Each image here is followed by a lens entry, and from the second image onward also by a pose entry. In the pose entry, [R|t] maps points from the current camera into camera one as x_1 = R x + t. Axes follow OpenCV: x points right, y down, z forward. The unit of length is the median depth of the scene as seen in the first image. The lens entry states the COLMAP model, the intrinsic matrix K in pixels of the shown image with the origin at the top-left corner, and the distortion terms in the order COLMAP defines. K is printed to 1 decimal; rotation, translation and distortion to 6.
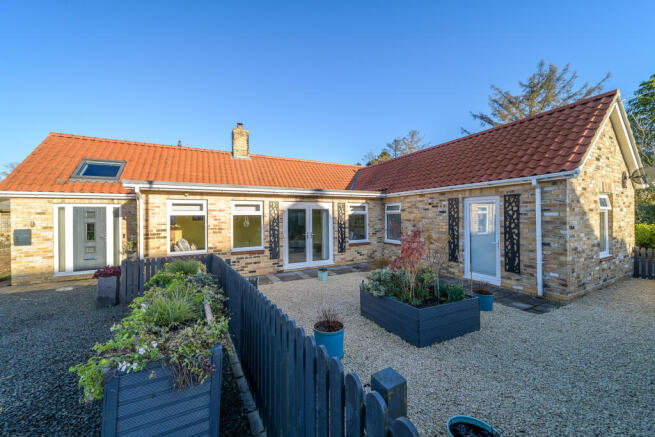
lens RADIAL K [[235.1, 0, 327.3], [0, 235.1, 220.6], [0, 0, 1]] dist [0.001681, 0.000058]
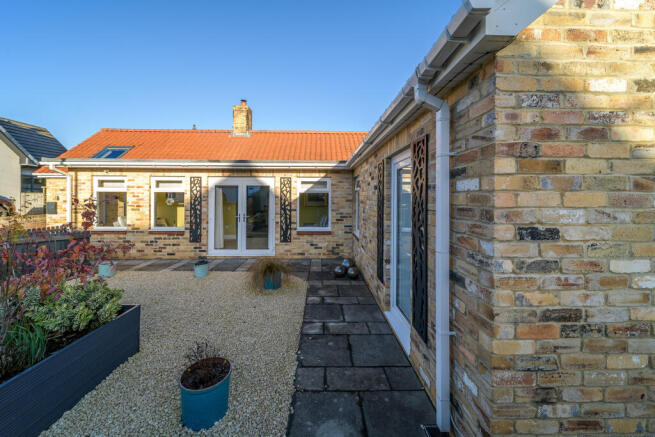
lens RADIAL K [[238.9, 0, 324.8], [0, 238.9, 200.8], [0, 0, 1]] dist [0.000455, -0.000004]
pose [[0.899322, 0.019225, -0.436863, 0.563014], [-0.021601, 0.999767, -0.000470, -0.001411], [0.436752, 0.009860, 0.899528, 0.388629]]
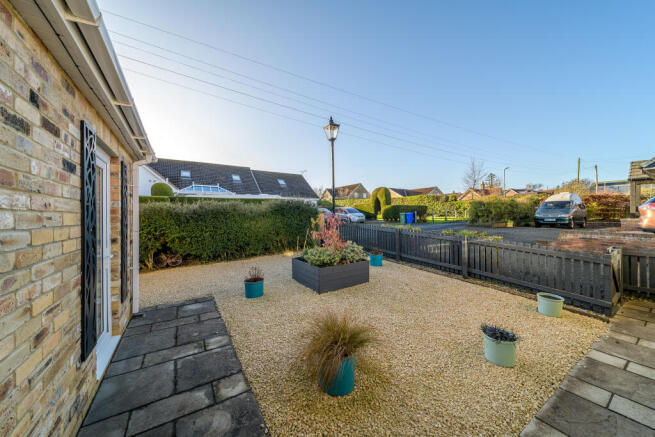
lens RADIAL K [[236.7, 0, 329.8], [0, 236.7, 210.6], [0, 0, 1]] dist [-0.000055, -0.000122]
pose [[-0.995417, 0.016746, -0.094148, 0.237603], [0.017167, 0.999846, -0.003662, 0.009372], [0.094072, -0.005262, -0.995551, 1.114554]]
